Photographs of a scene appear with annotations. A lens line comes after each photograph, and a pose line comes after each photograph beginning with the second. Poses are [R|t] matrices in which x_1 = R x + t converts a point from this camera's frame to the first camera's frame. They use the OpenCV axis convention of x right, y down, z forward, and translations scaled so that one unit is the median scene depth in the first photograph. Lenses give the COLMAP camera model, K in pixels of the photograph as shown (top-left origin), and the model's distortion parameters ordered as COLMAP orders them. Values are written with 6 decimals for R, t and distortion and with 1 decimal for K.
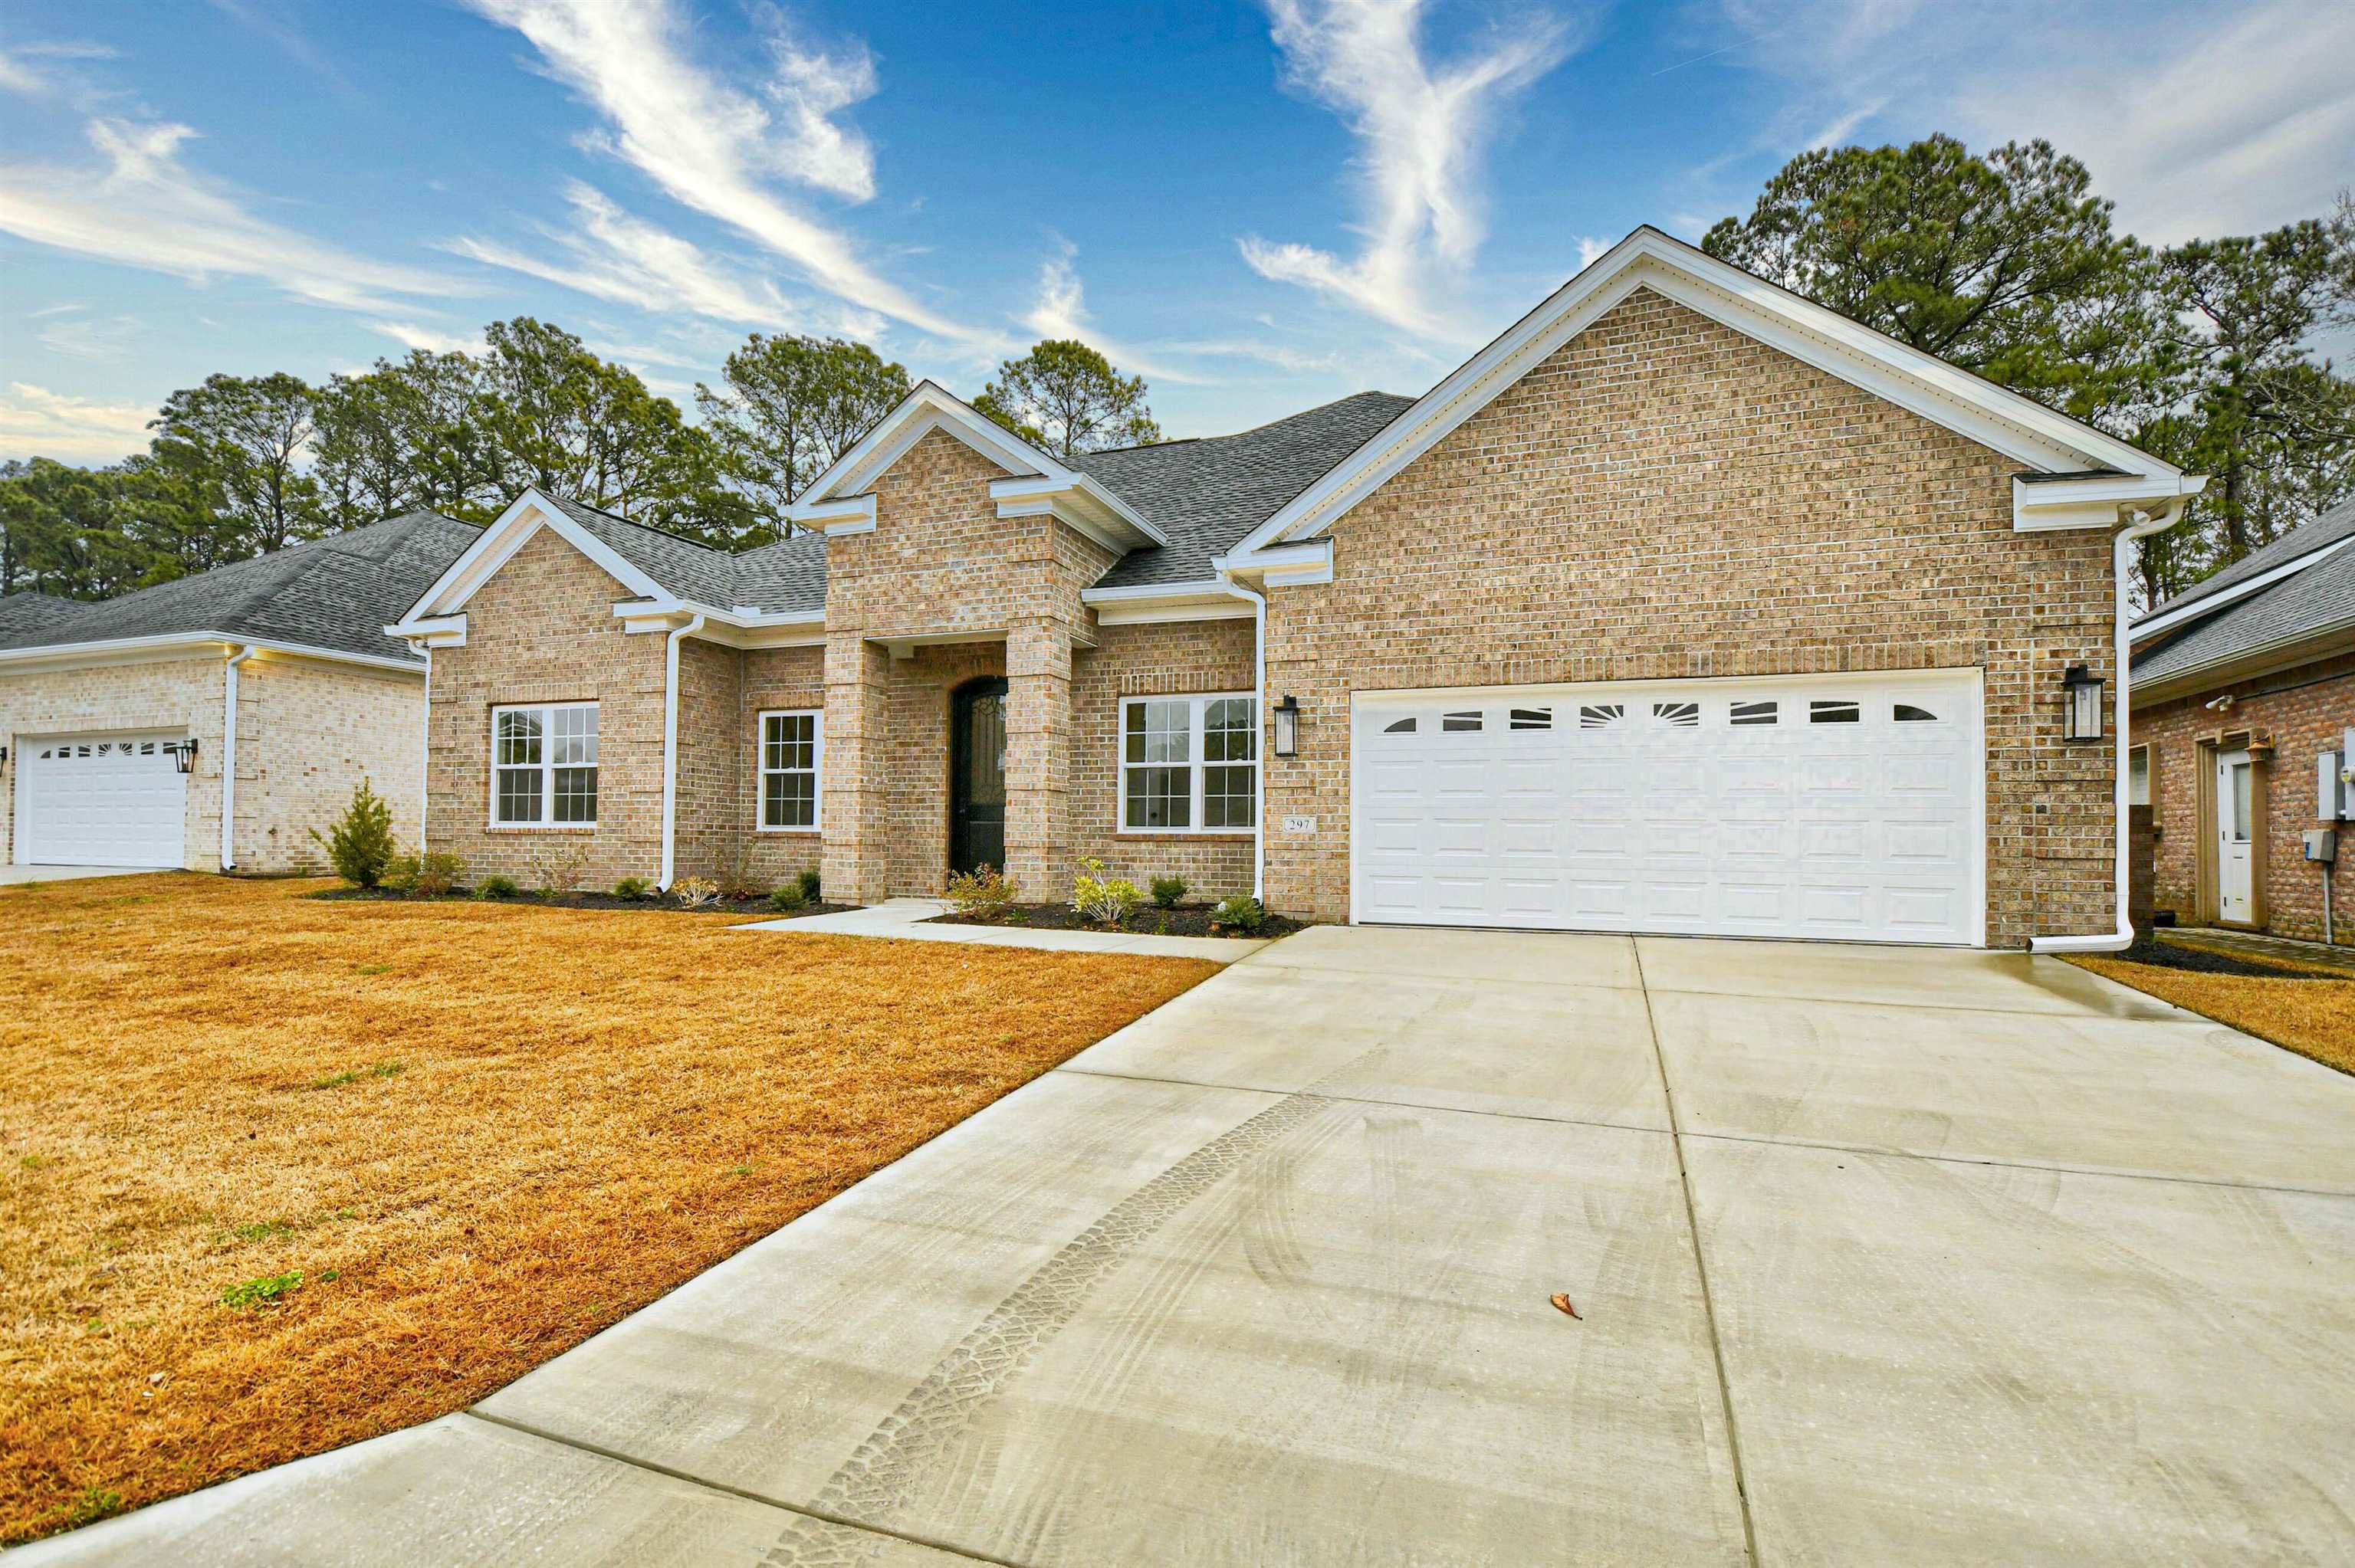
lens RADIAL K [[1064.1, 0, 1178.9], [0, 1064.1, 808.9], [0, 0, 1]] dist [0.001184, -0.000539]
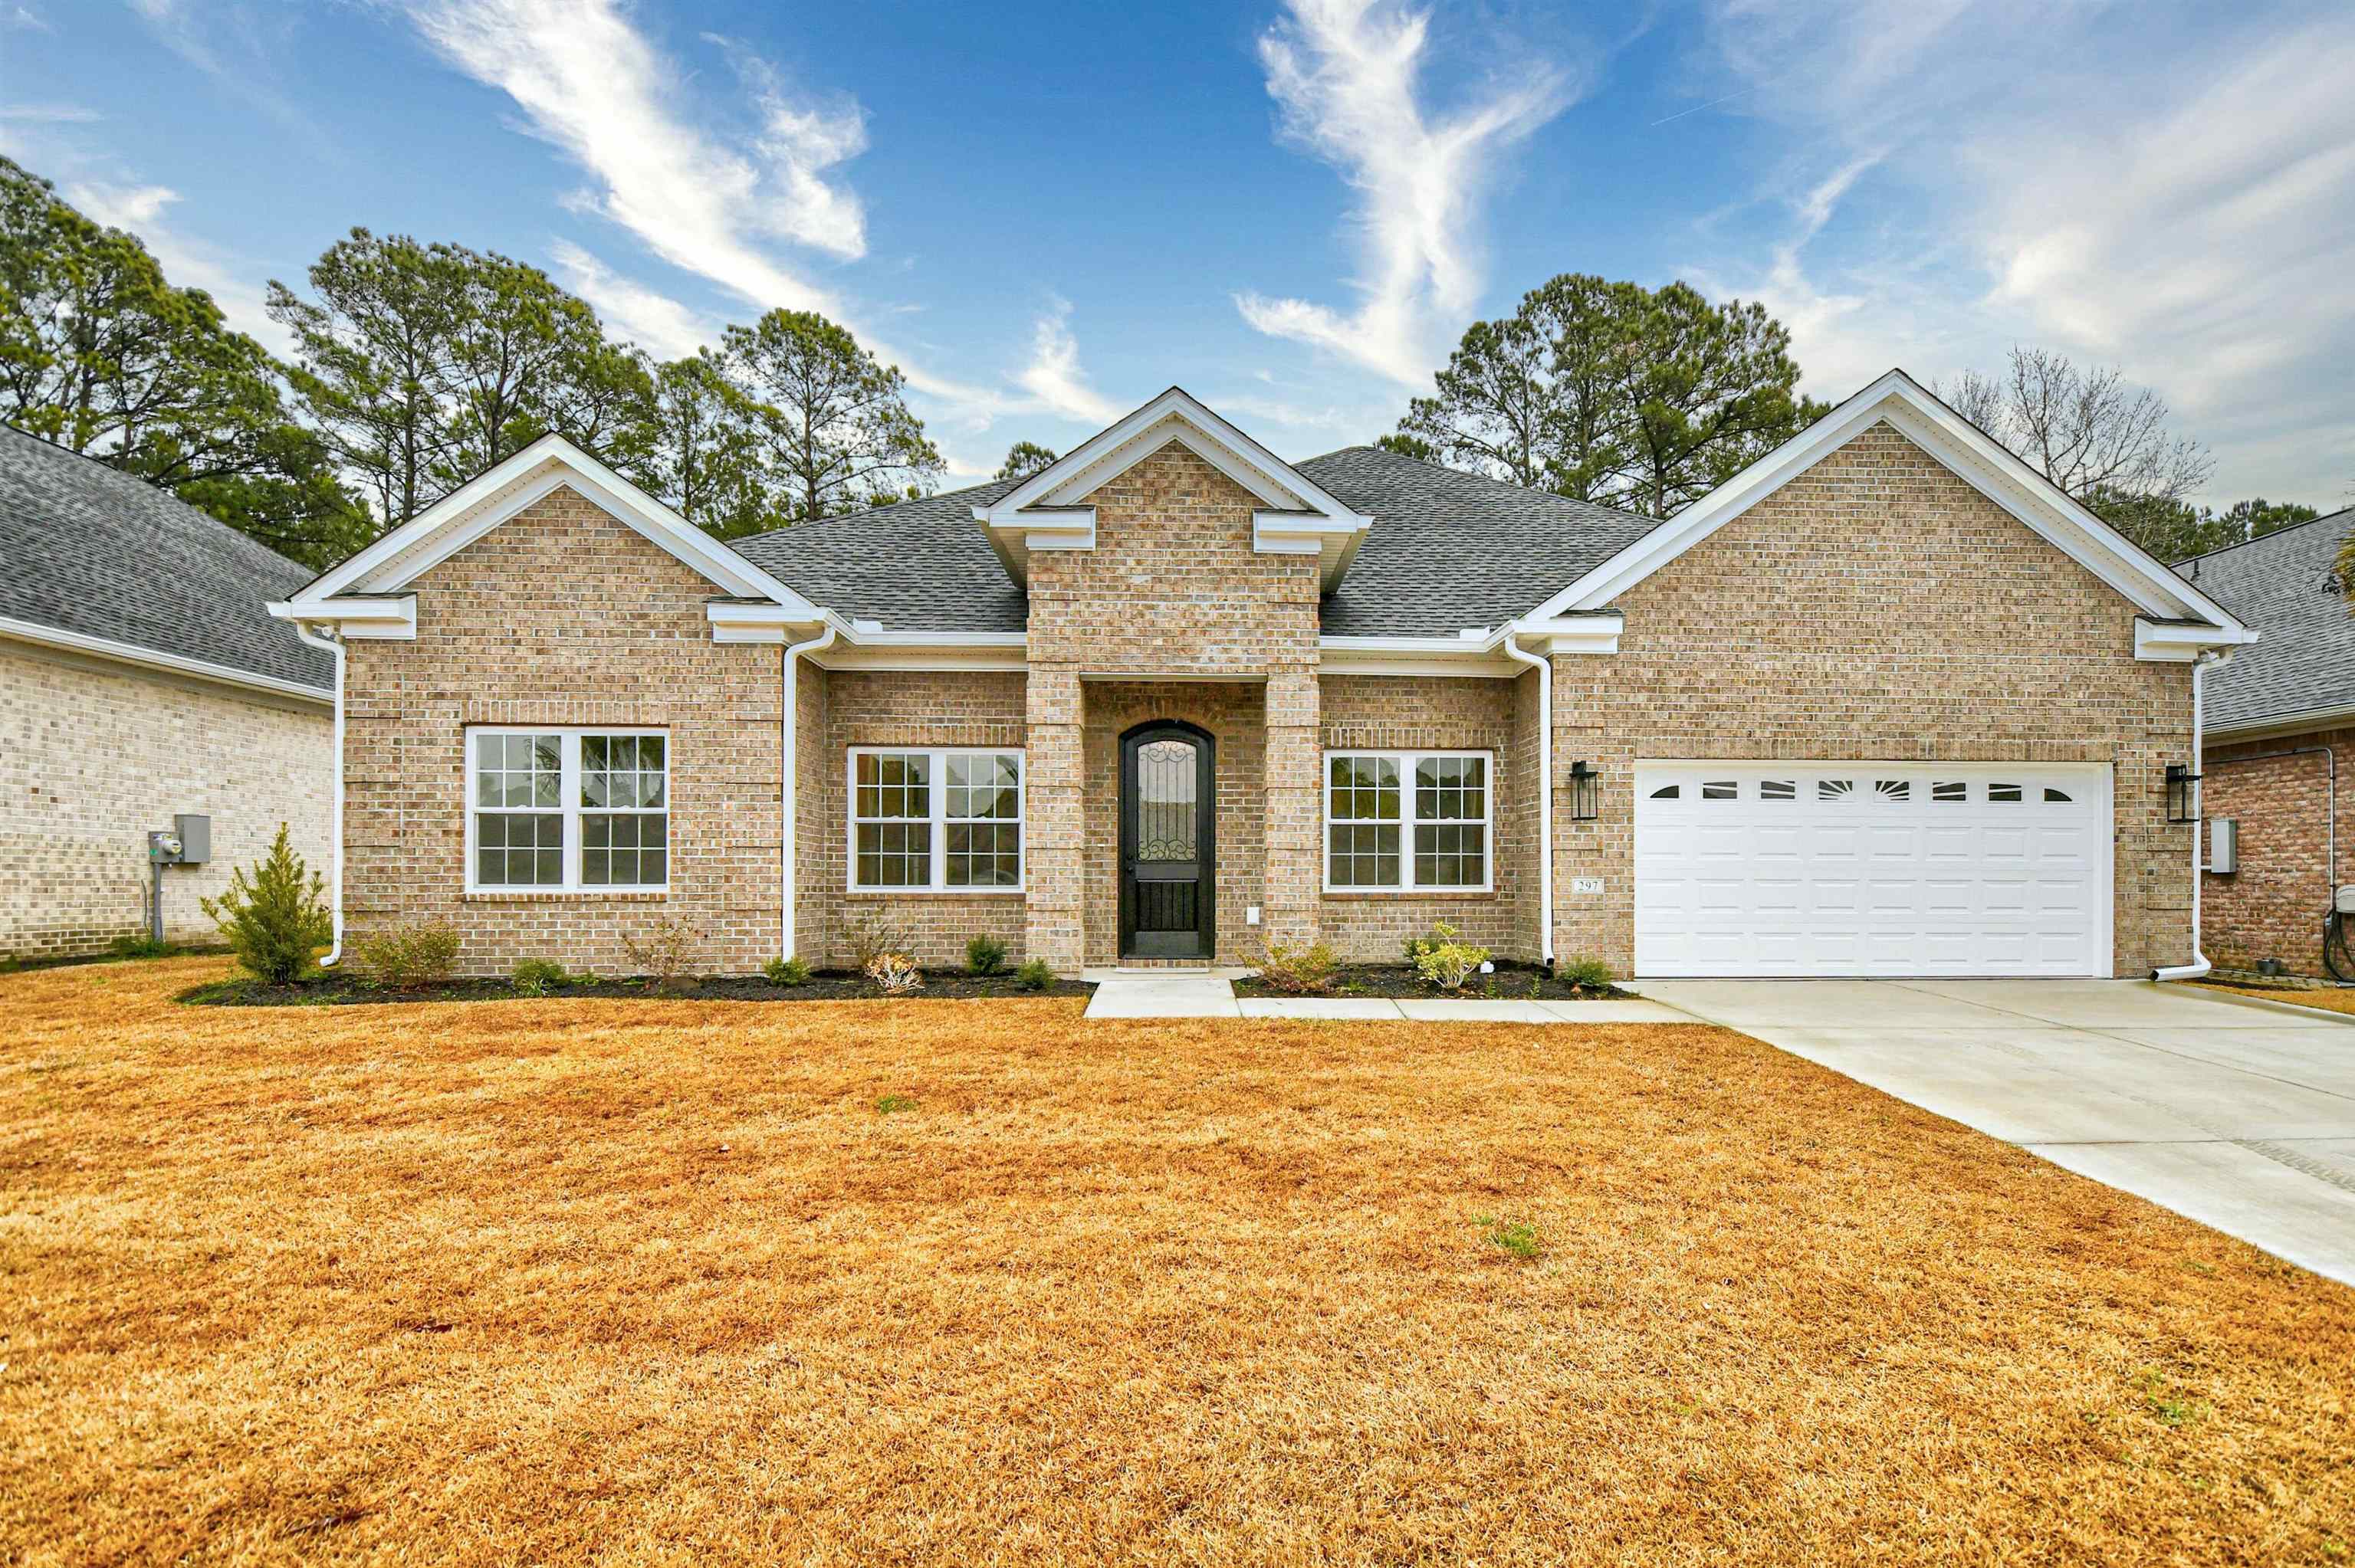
lens RADIAL K [[1098.3, 0, 1228.1], [0, 1098.3, 863.8], [0, 0, 1]] dist [0.006977, -0.012249]
pose [[0.923939, -0.002778, 0.382529, -0.542002], [-0.003569, 0.999868, 0.015882, -0.019481], [-0.382523, -0.016039, 0.923807, 0.126873]]
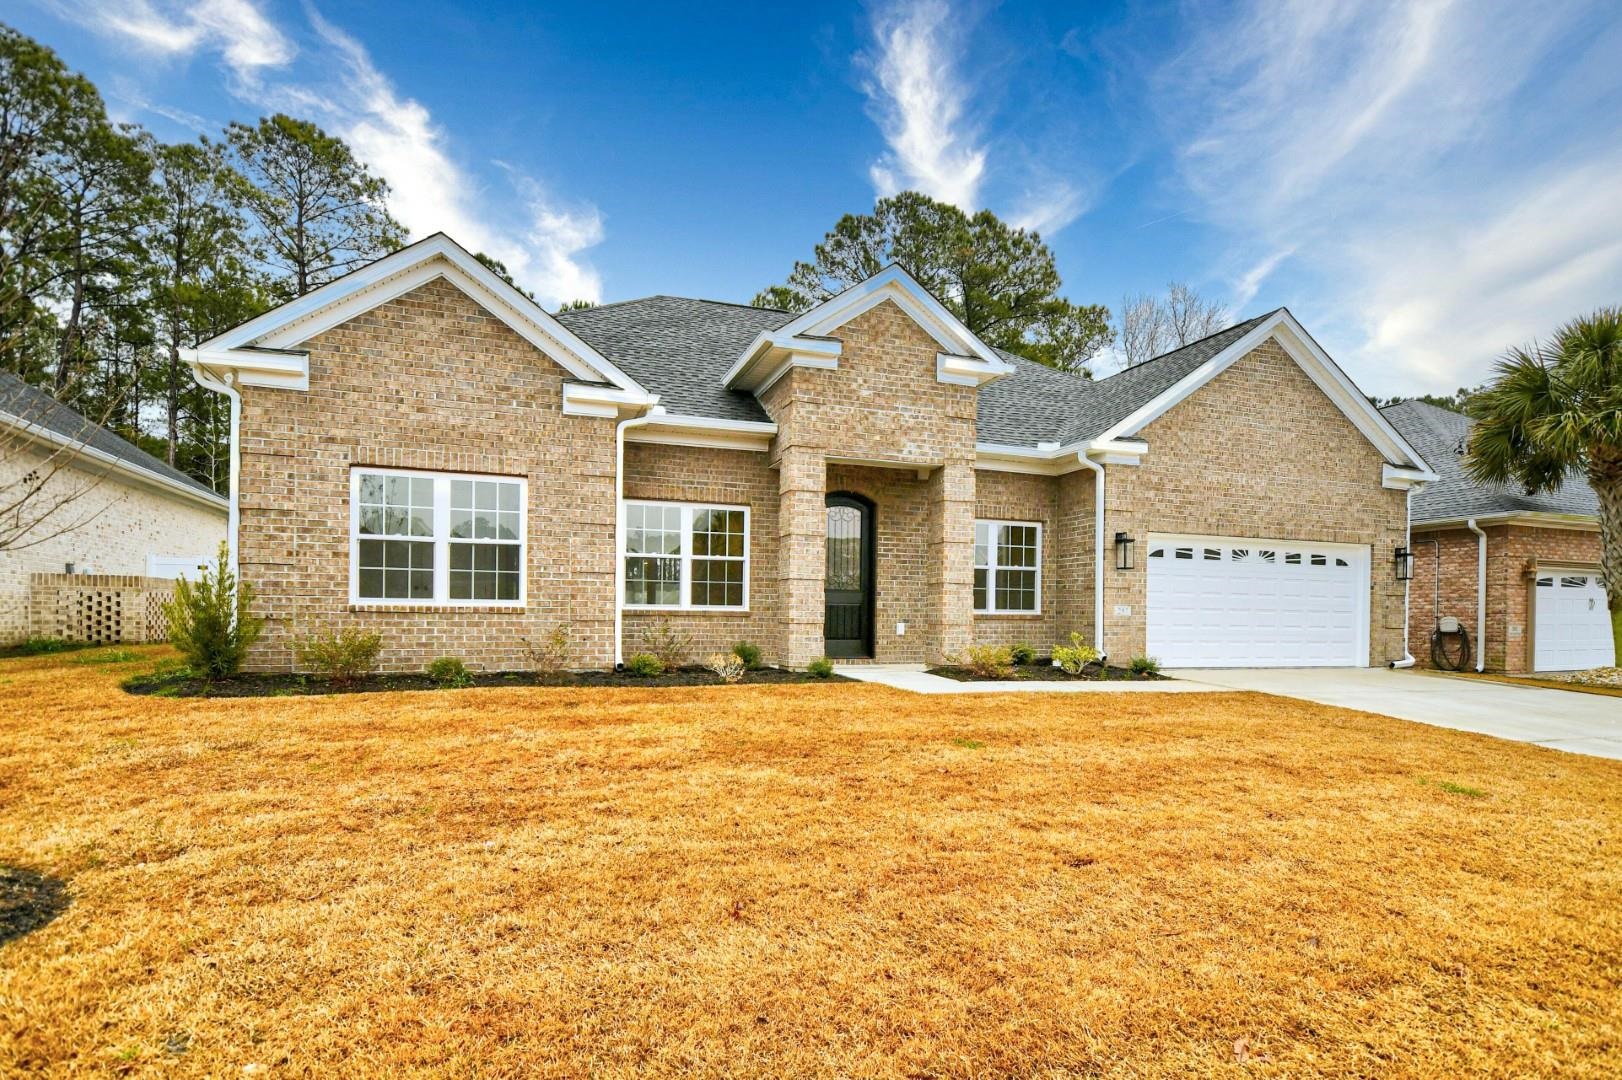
lens RADIAL K [[826.2, 0, 800.1], [0, 826.2, 606.2], [0, 0, 1]] dist [0.001361, -0.000975]
pose [[0.777712, 0.006854, 0.628584, -0.942587], [-0.024412, 0.999516, 0.019304, -0.004129], [-0.628147, -0.030358, 0.777502, 0.279081]]
